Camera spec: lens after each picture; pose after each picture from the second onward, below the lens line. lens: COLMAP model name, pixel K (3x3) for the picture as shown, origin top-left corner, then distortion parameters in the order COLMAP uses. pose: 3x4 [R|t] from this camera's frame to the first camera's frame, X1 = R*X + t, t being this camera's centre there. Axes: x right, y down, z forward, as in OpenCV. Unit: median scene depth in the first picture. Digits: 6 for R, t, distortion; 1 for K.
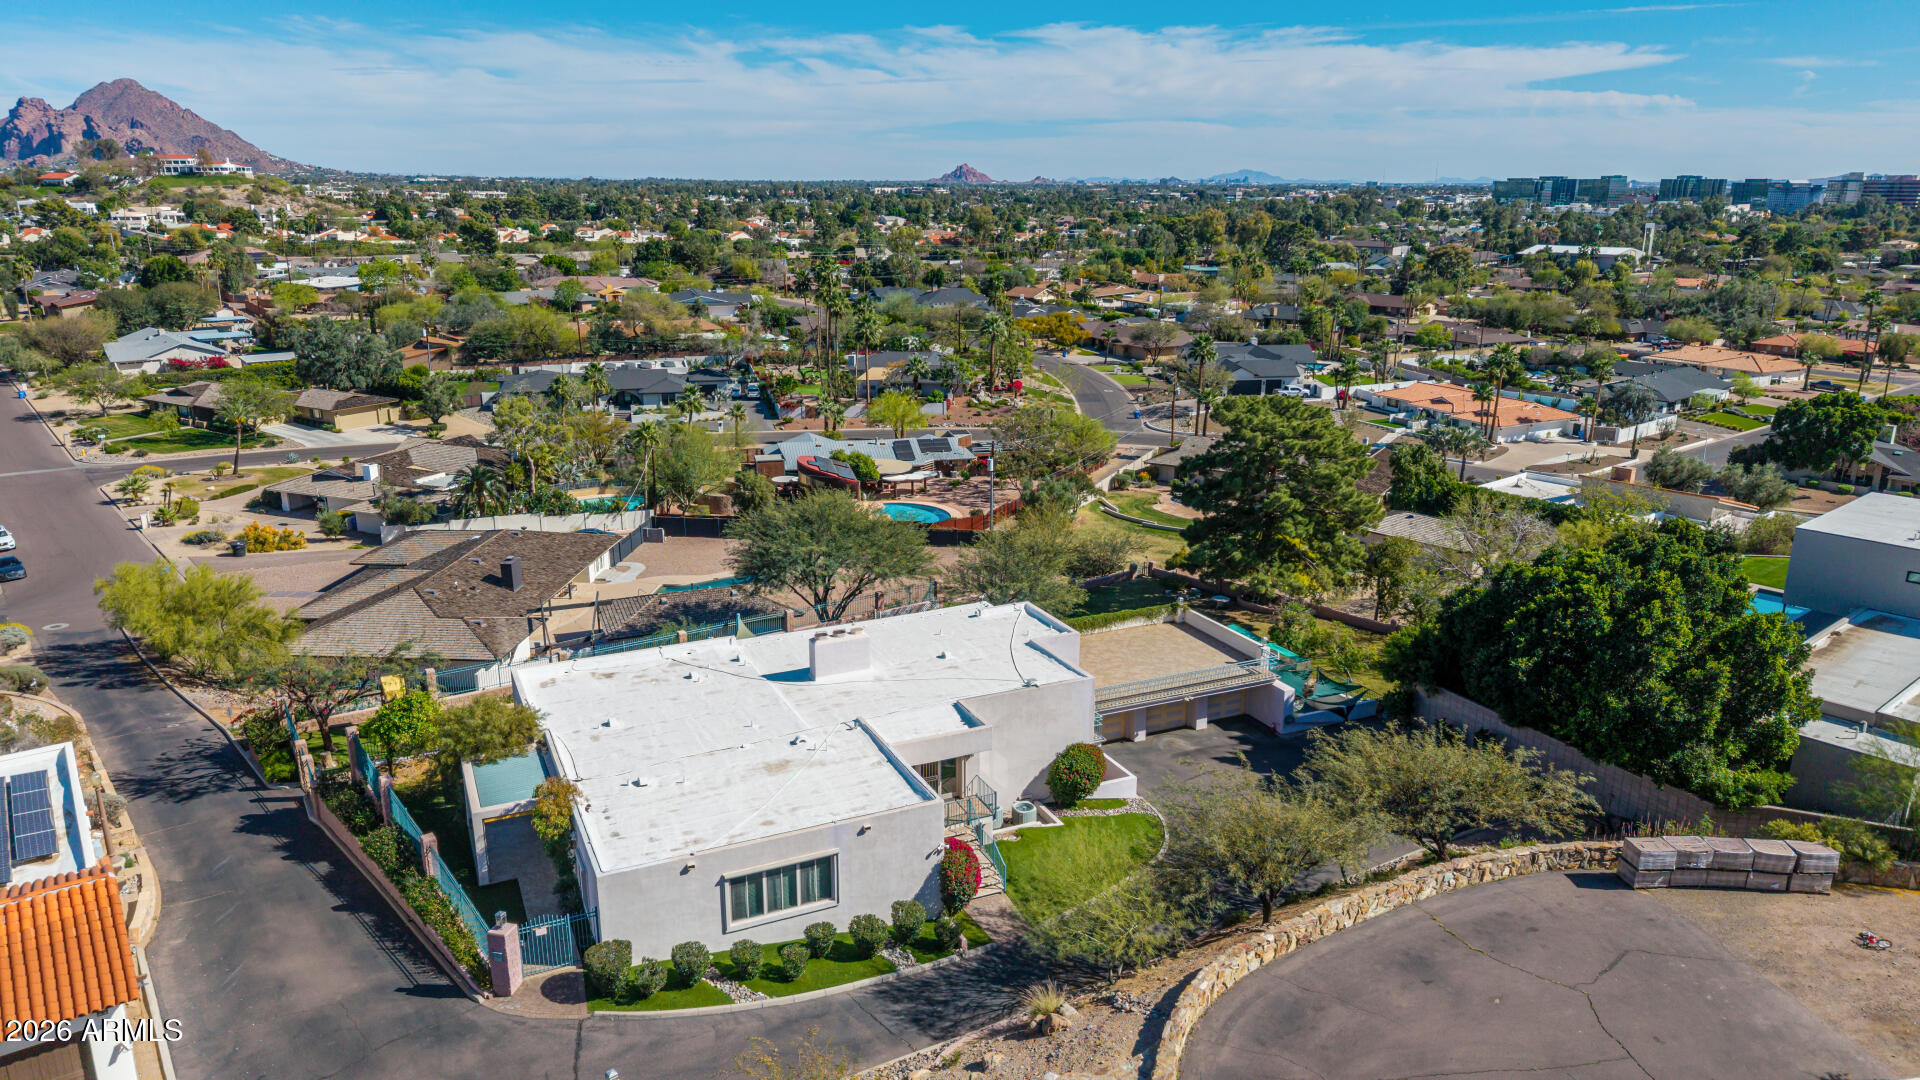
lens RADIAL K [[1277.1, 0, 971.6], [0, 1277.1, 521.8], [0, 0, 1]] dist [0.034473, -0.034813]
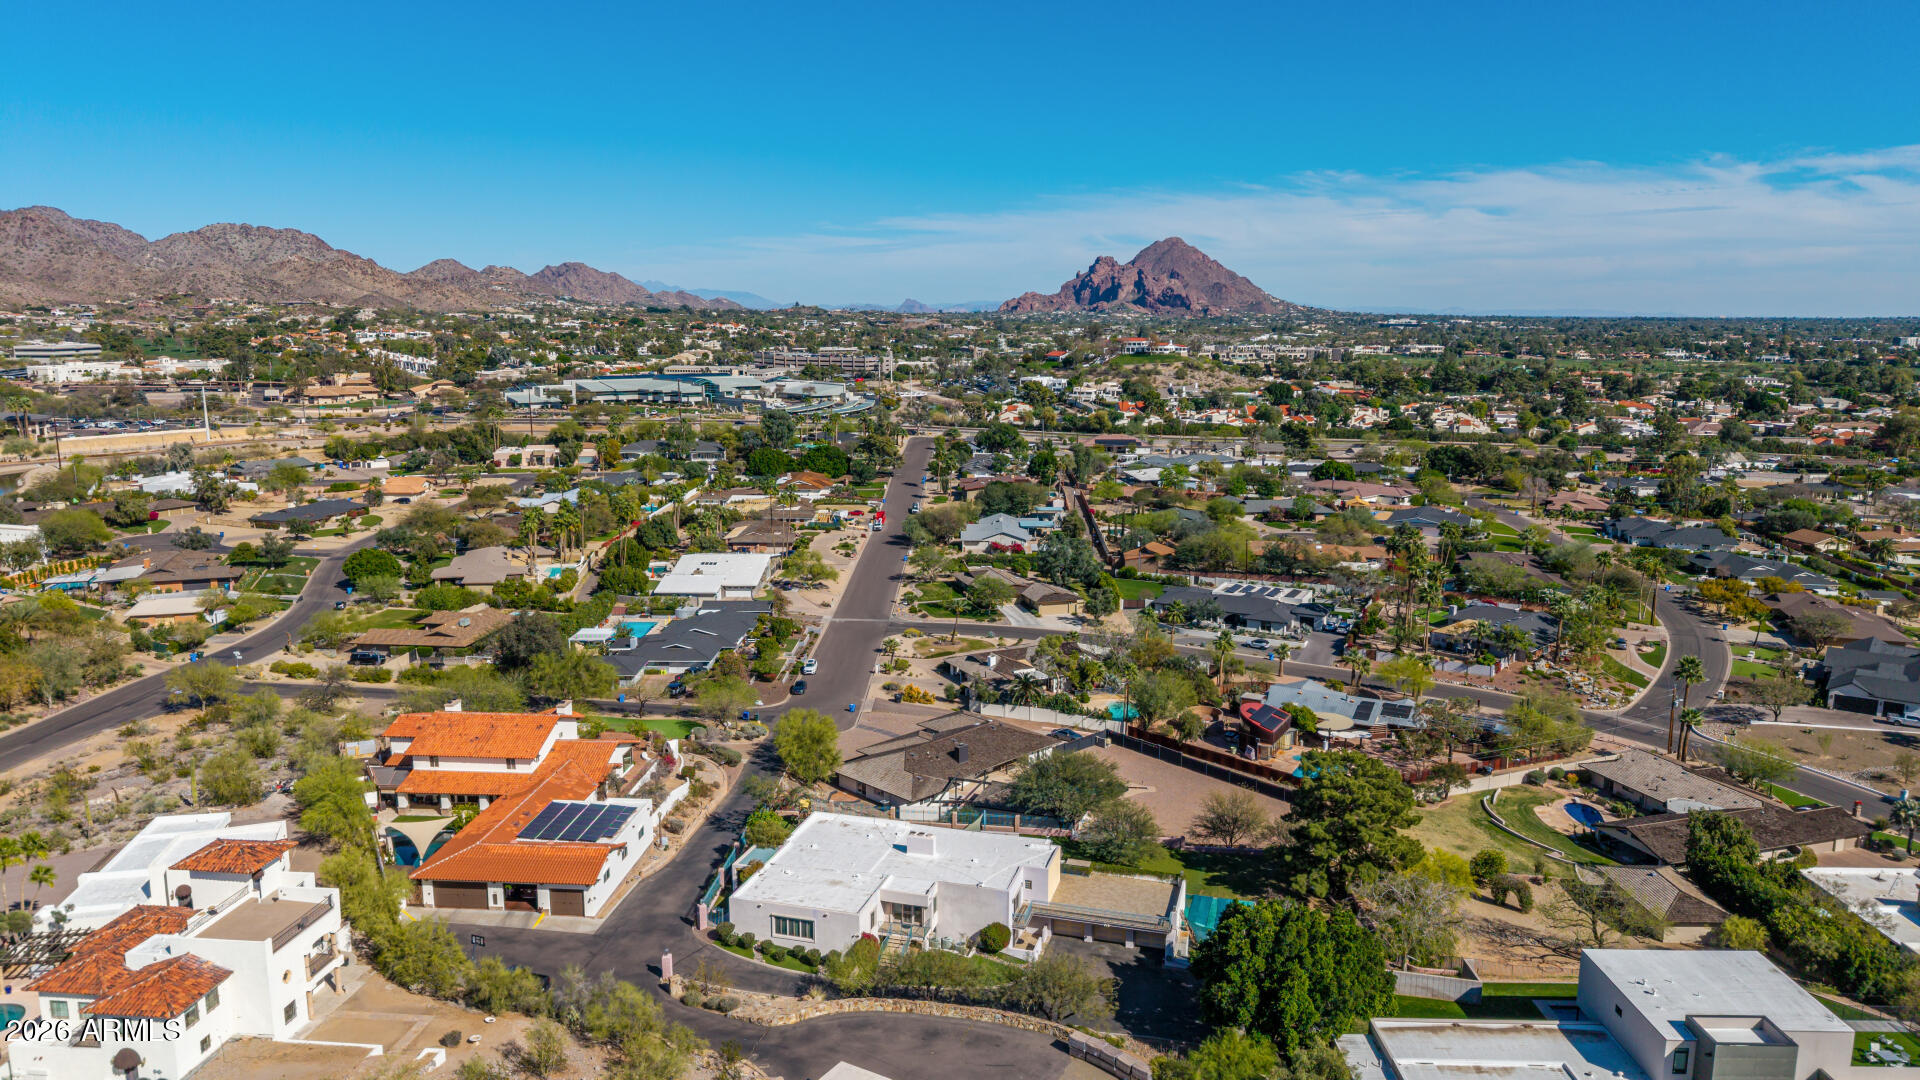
lens RADIAL K [[1277.1, 0, 956.9], [0, 1277.1, 558.3], [0, 0, 1]] dist [0.034473, -0.034813]
pose [[0.749481, 0.122335, -0.650624, 0.489038], [-0.169417, 0.985495, -0.009858, -0.135988], [0.639981, 0.117615, 0.759336, -0.234278]]
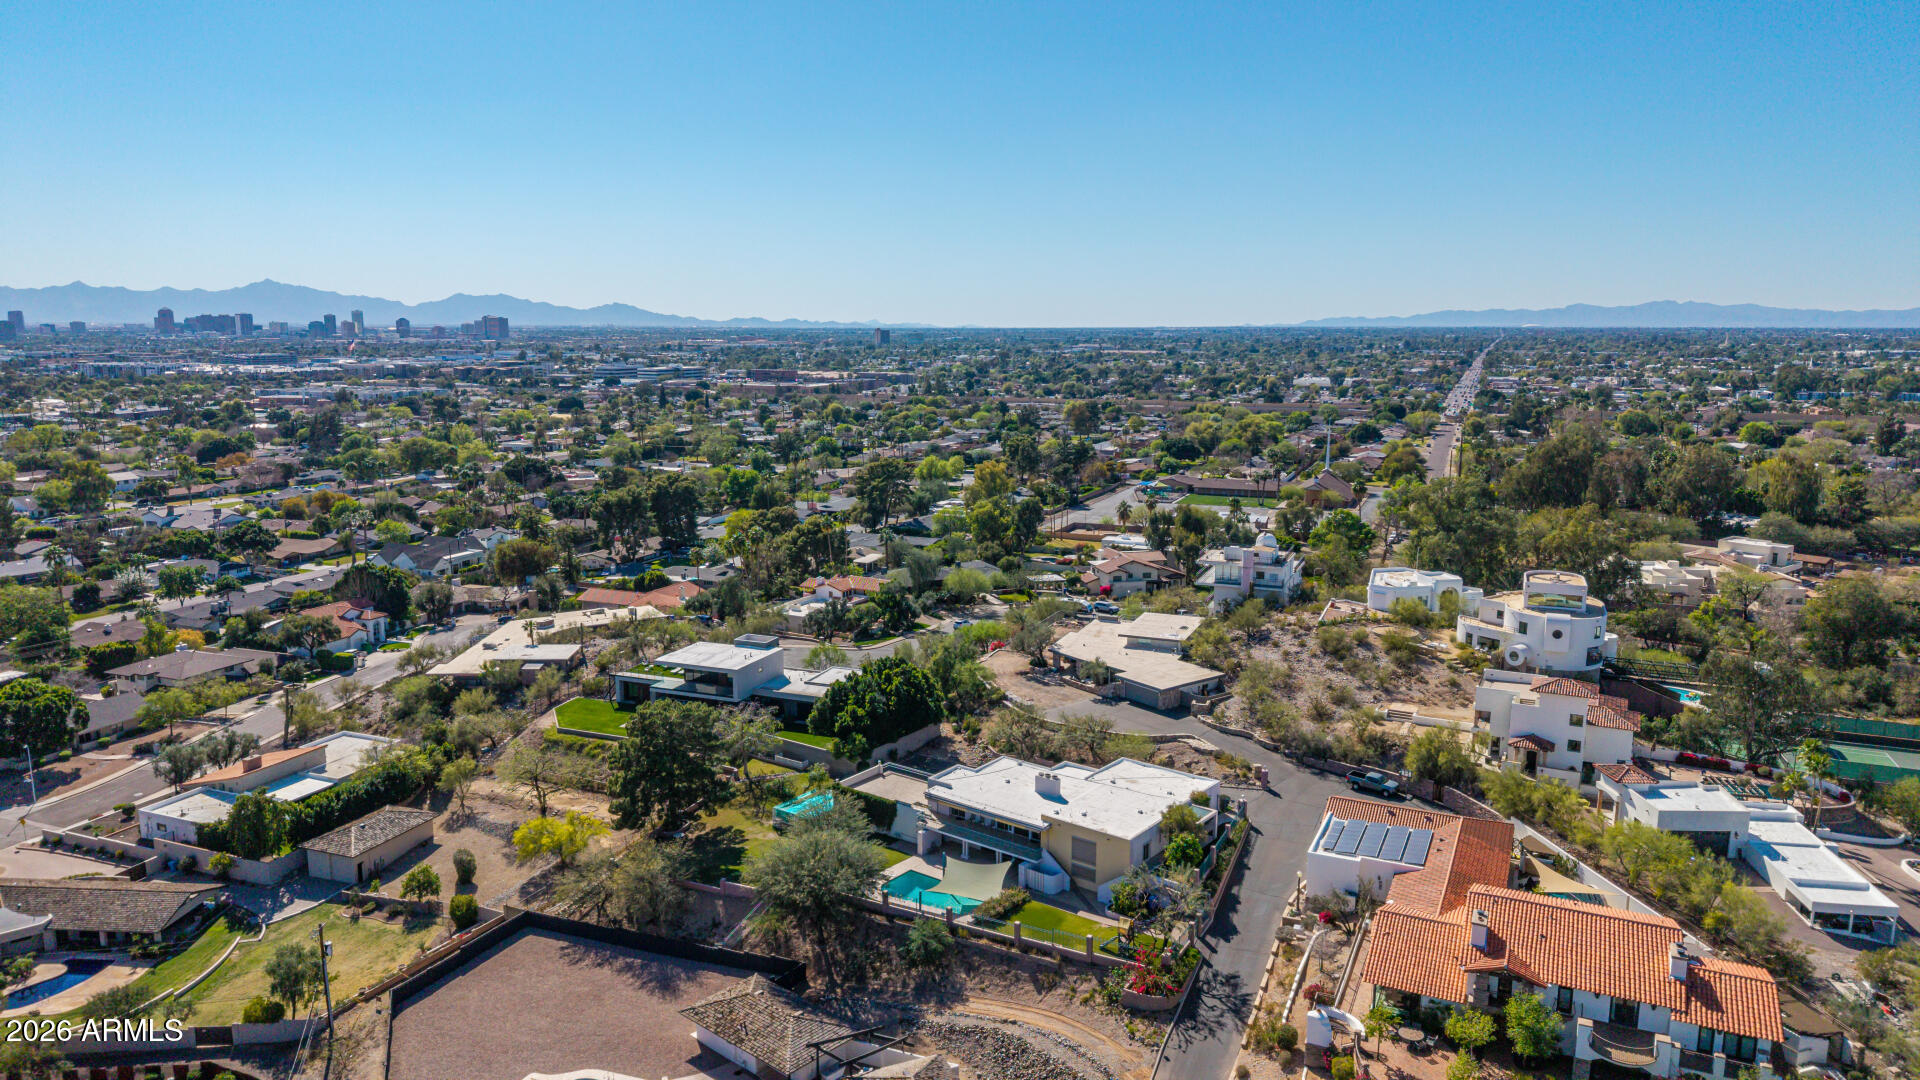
lens RADIAL K [[1277.1, 0, 950.8], [0, 1277.1, 513.3], [0, 0, 1]] dist [0.034473, -0.034813]
pose [[-0.450517, -0.121429, 0.884471, -0.811090], [0.238907, 0.938177, 0.250493, -0.397563], [-0.860208, 0.324157, -0.393655, 0.762911]]
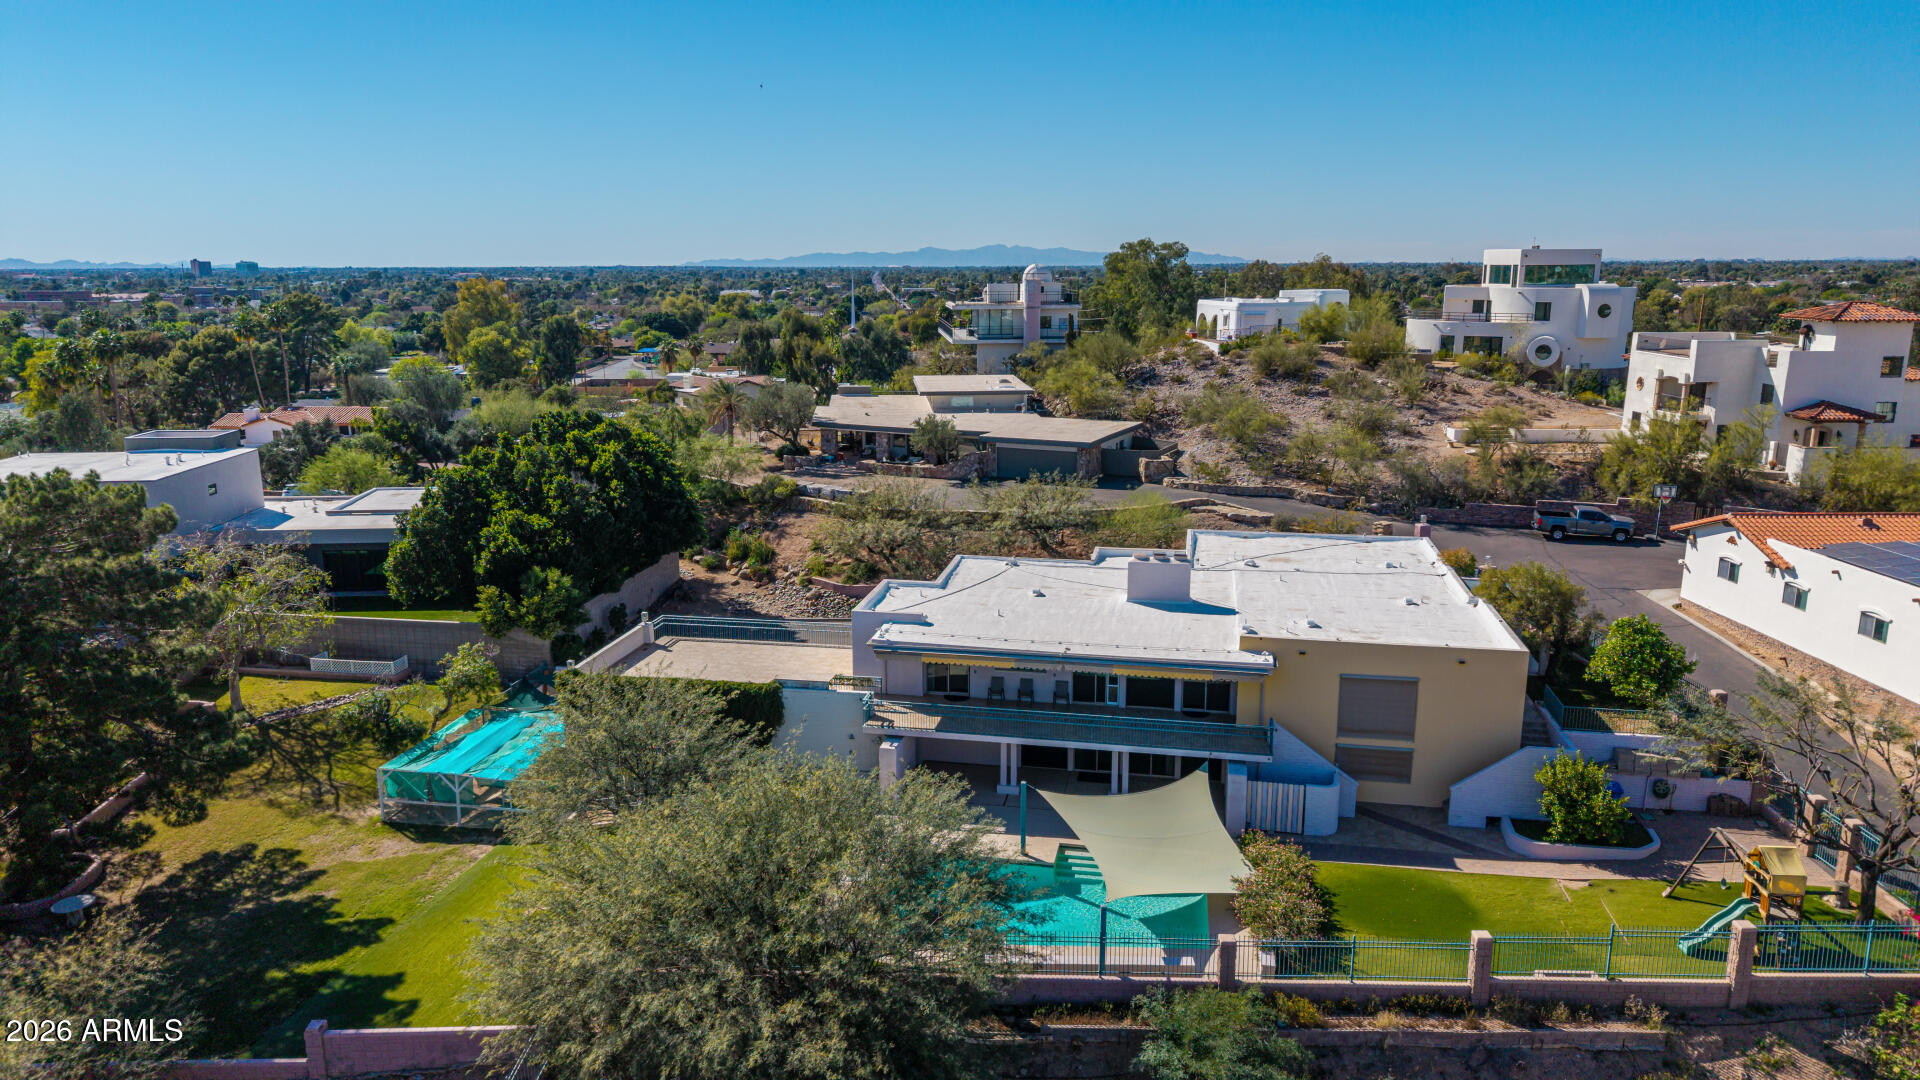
lens RADIAL K [[1277.1, 0, 956.1], [0, 1277.1, 555.9], [0, 0, 1]] dist [0.034473, -0.034813]
pose [[-0.806056, -0.118875, 0.579779, -0.210904], [0.167249, 0.893939, 0.415813, -0.133975], [-0.567717, 0.432136, -0.700683, 0.694302]]
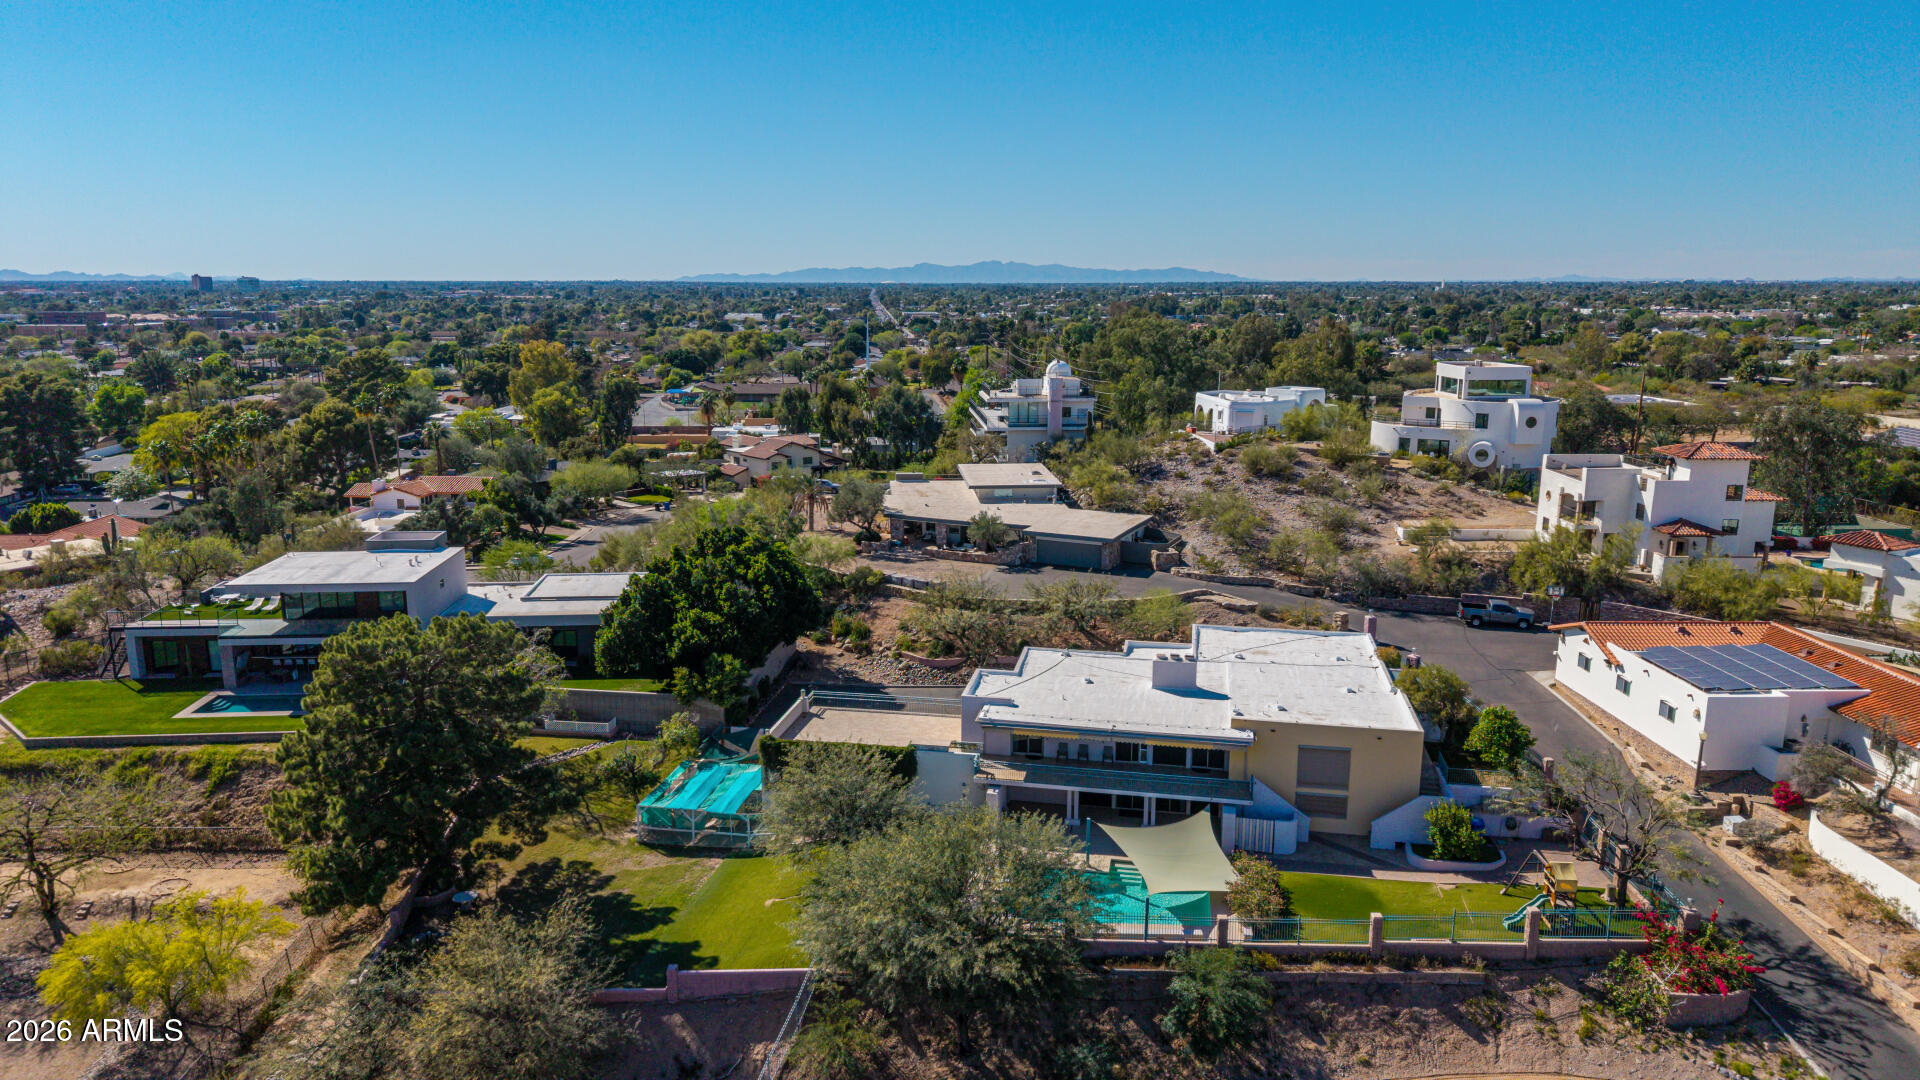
lens RADIAL K [[1277.1, 0, 957.1], [0, 1277.1, 552.7], [0, 0, 1]] dist [0.034473, -0.034813]
pose [[-0.808624, -0.113916, 0.577191, -0.271747], [0.161578, 0.900349, 0.404060, -0.238362], [-0.565702, 0.419994, -0.709638, 0.810730]]
